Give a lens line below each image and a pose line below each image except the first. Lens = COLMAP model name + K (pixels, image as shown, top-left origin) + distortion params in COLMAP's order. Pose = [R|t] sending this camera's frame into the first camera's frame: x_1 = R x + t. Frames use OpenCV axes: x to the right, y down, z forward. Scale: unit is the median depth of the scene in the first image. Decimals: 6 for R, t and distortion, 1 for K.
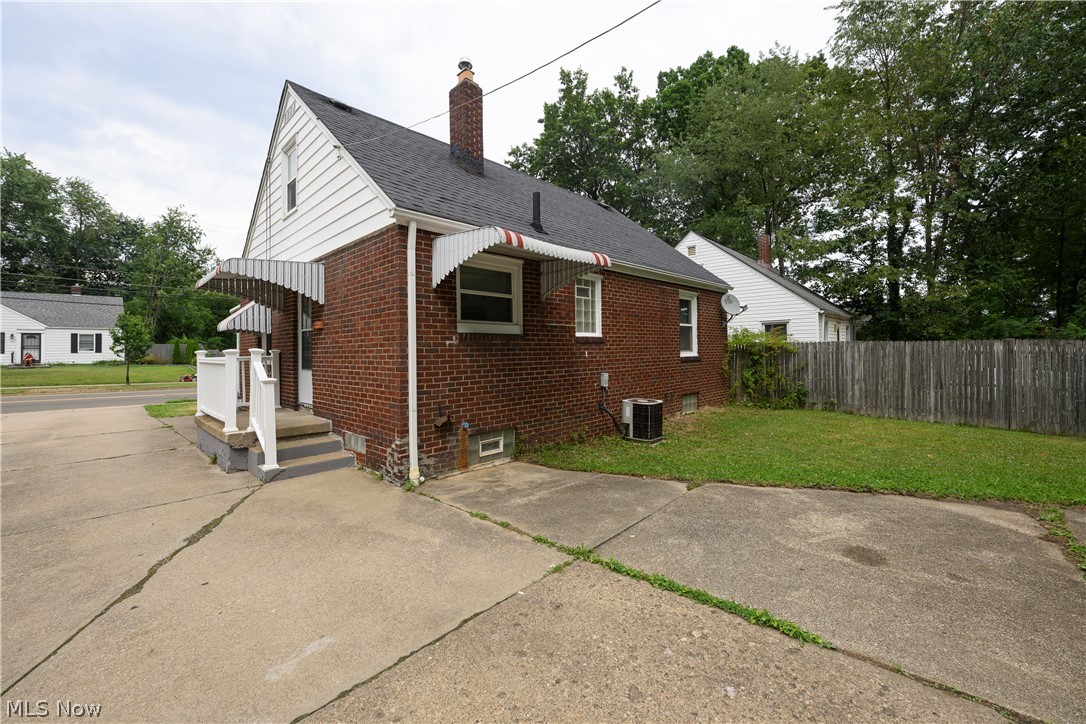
lens RADIAL K [[430.8, 0, 524.4], [0, 430.8, 344.5], [0, 0, 1]] dist [-0.000713, 0.000318]
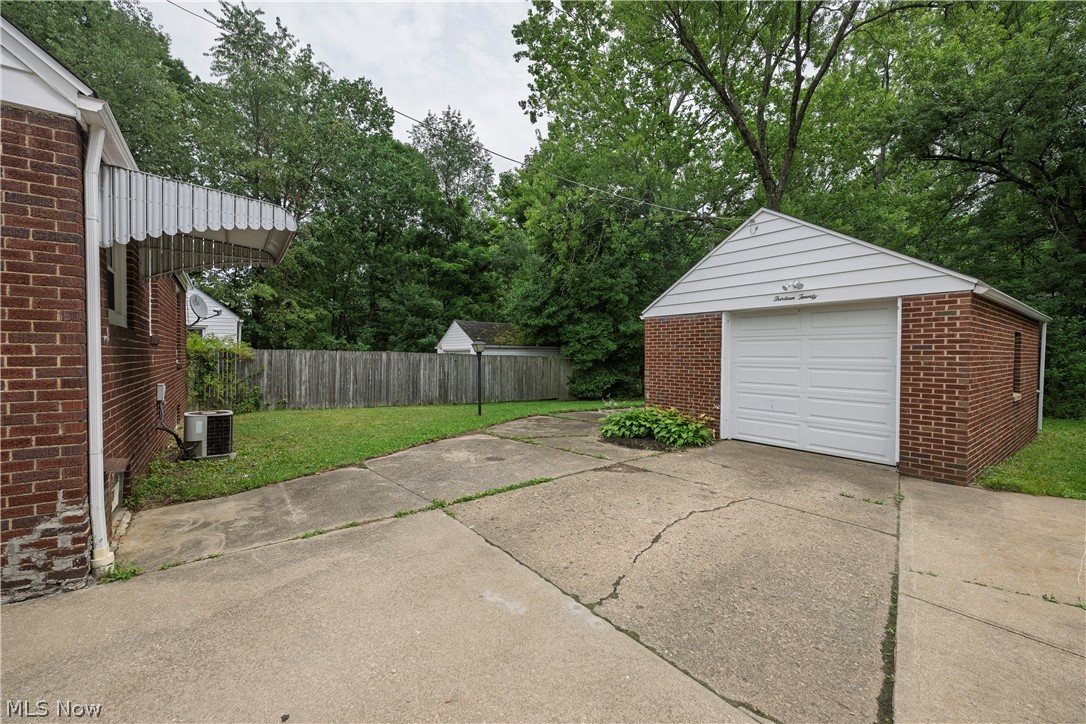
lens RADIAL K [[430.8, 0, 539.4], [0, 430.8, 364.5], [0, 0, 1]] dist [-0.000713, 0.000318]
pose [[0.161071, -0.007638, 0.986913, -0.818029], [-0.020269, 0.999734, 0.011045, 0.016680], [-0.986735, -0.021783, 0.160873, 0.343198]]
